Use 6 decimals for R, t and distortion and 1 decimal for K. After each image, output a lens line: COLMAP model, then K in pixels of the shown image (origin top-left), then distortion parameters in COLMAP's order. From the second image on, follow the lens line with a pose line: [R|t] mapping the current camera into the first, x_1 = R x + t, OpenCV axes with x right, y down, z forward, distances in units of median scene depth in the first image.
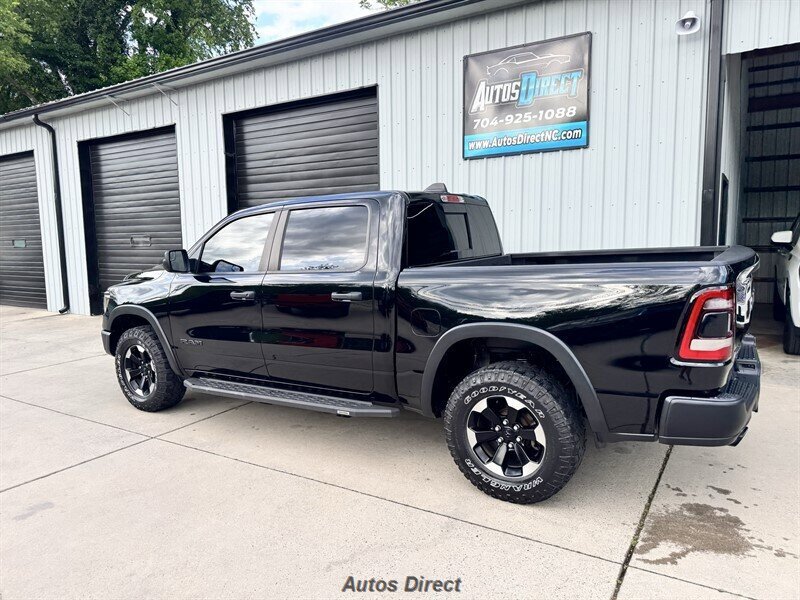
lens RADIAL K [[560.6, 0, 398.2], [0, 560.6, 307.7], [0, 0, 1]] dist [0.042089, -0.050404]
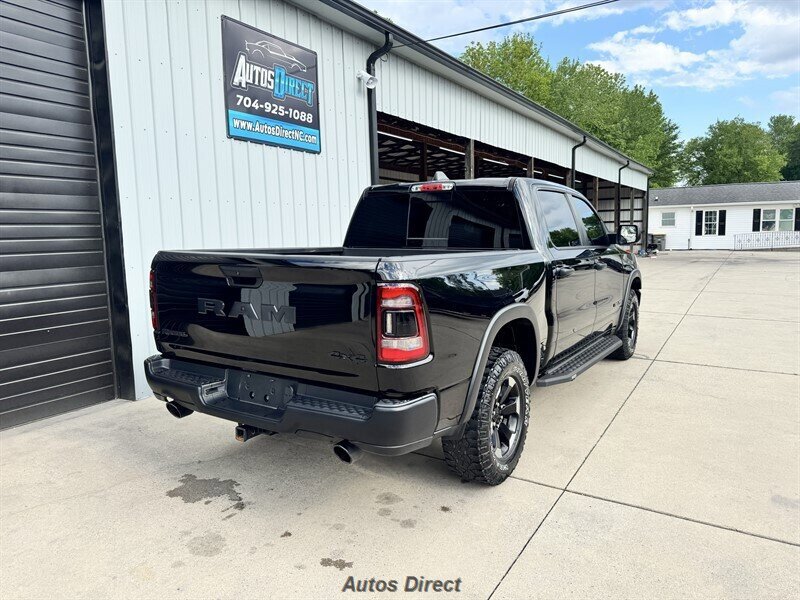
lens RADIAL K [[564.0, 0, 400.0], [0, 564.0, 300.0], [0, 0, 1]] dist [0.029757, -0.034554]
pose [[-0.006437, -0.100492, 0.994917, -0.833196], [0.146724, 0.984075, 0.100346, -0.081044], [-0.989157, 0.146624, 0.008410, 0.864081]]
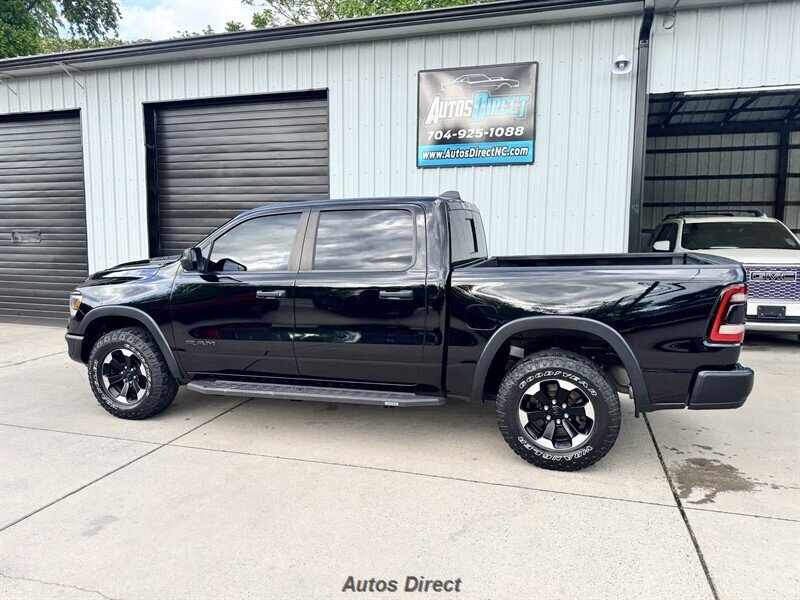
lens RADIAL K [[560.6, 0, 398.2], [0, 560.6, 307.7], [0, 0, 1]] dist [0.042089, -0.050404]
pose [[0.963936, -0.009973, 0.265947, -0.227404], [0.011063, 0.999935, -0.002597, 0.004791], [-0.265904, 0.005446, 0.963984, -0.017281]]
